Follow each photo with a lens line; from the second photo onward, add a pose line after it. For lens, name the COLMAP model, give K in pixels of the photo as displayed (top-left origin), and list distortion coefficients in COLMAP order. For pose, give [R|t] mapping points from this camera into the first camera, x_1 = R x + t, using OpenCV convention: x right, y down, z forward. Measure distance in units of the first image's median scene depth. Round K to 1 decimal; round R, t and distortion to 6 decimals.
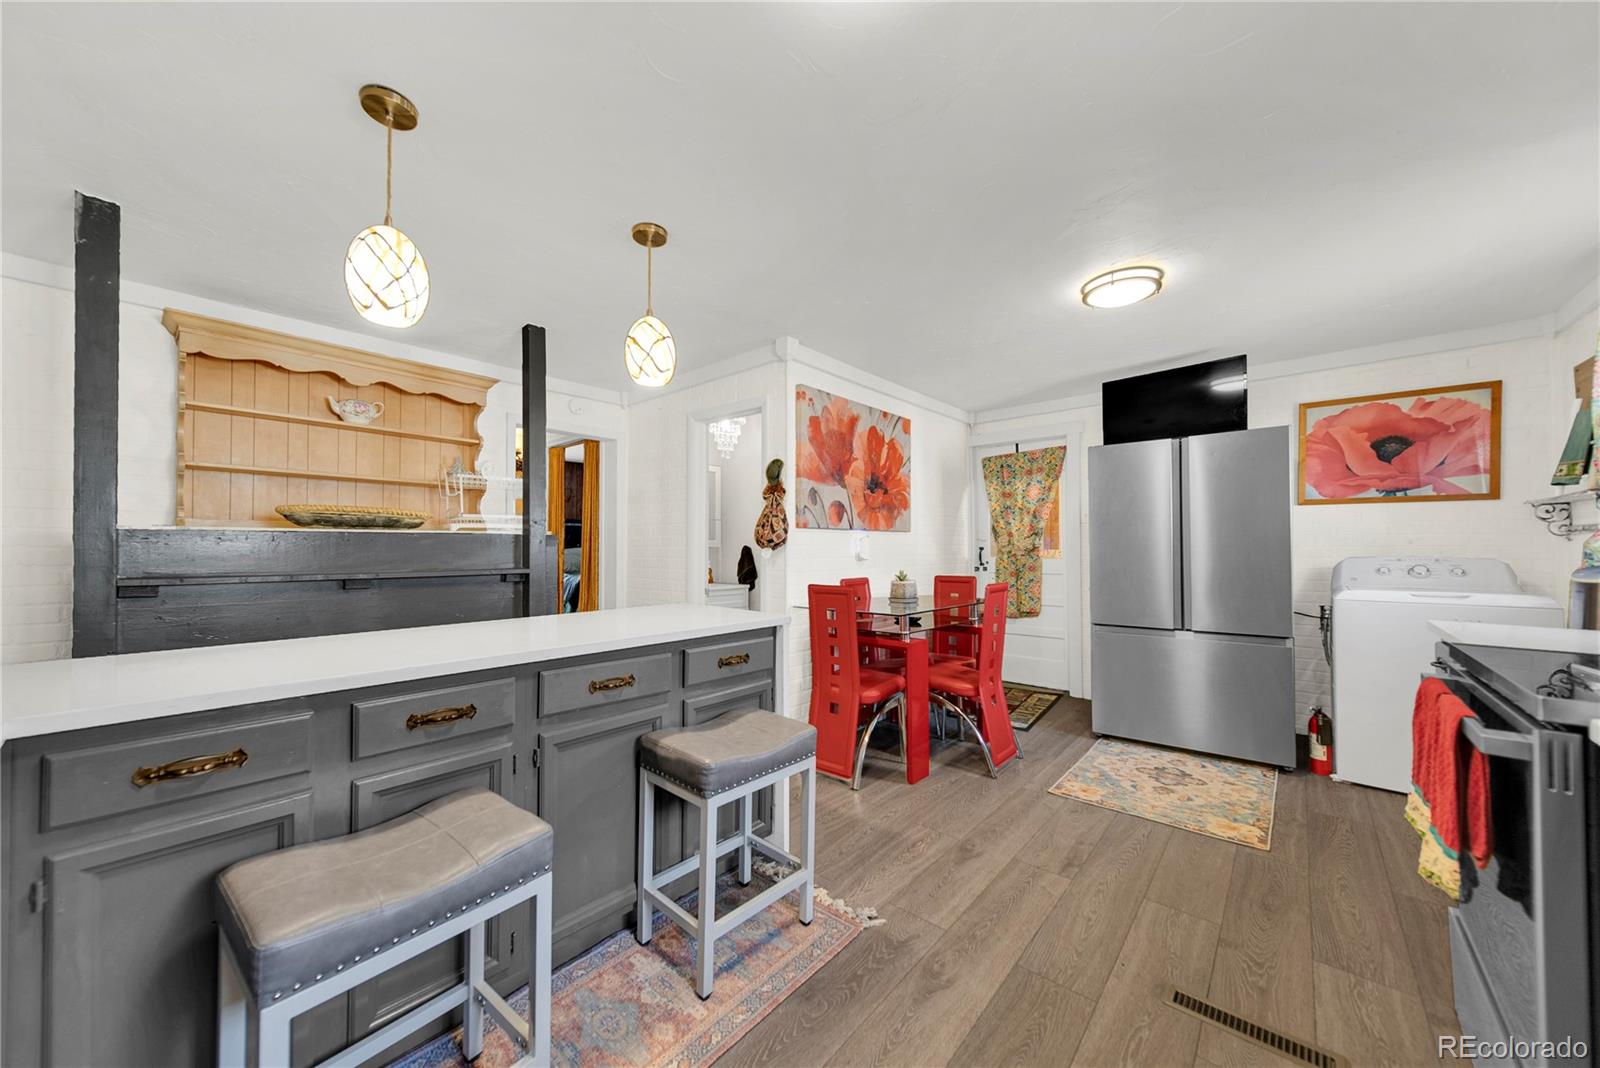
lens RADIAL K [[559.6, 0, 802.4], [0, 559.6, 536.2], [0, 0, 1]] dist [0.011798, 0.000173]
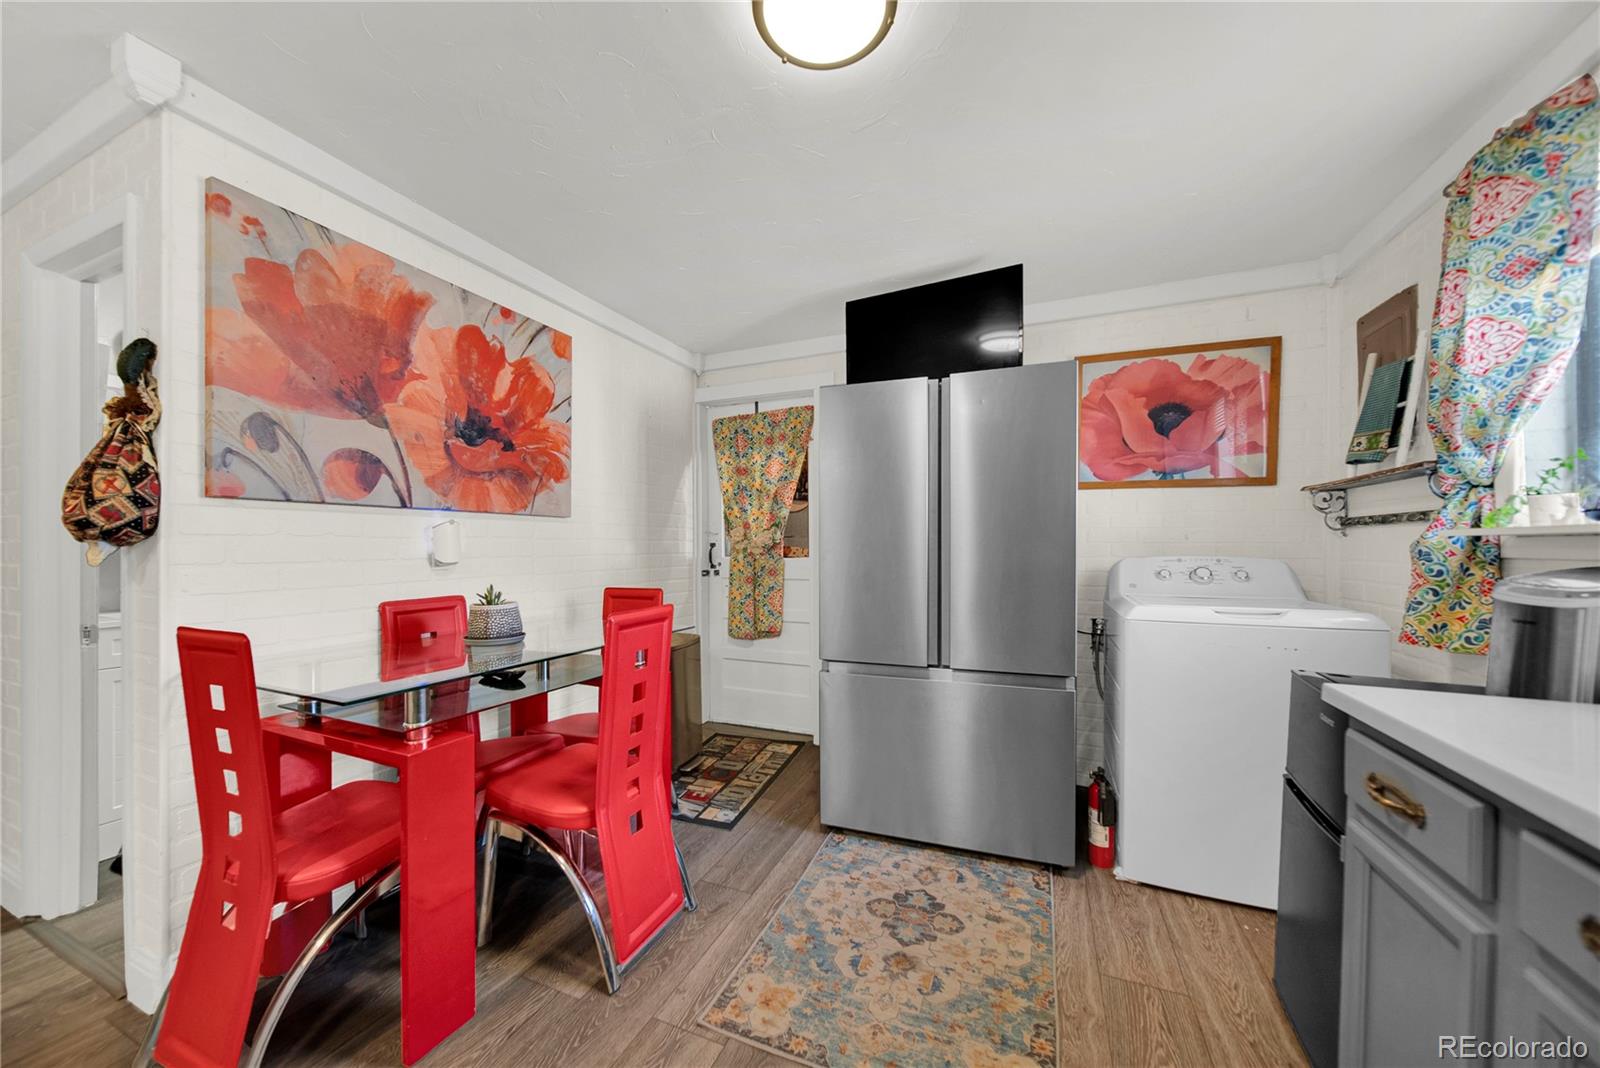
lens RADIAL K [[559.6, 0, 806.2], [0, 559.6, 544.2], [0, 0, 1]] dist [0.011798, 0.000173]
pose [[0.946156, 0.002703, 0.323700, 0.299070], [-0.009228, 0.999784, 0.018624, 0.009562], [-0.323580, -0.020609, 0.945976, 0.407677]]
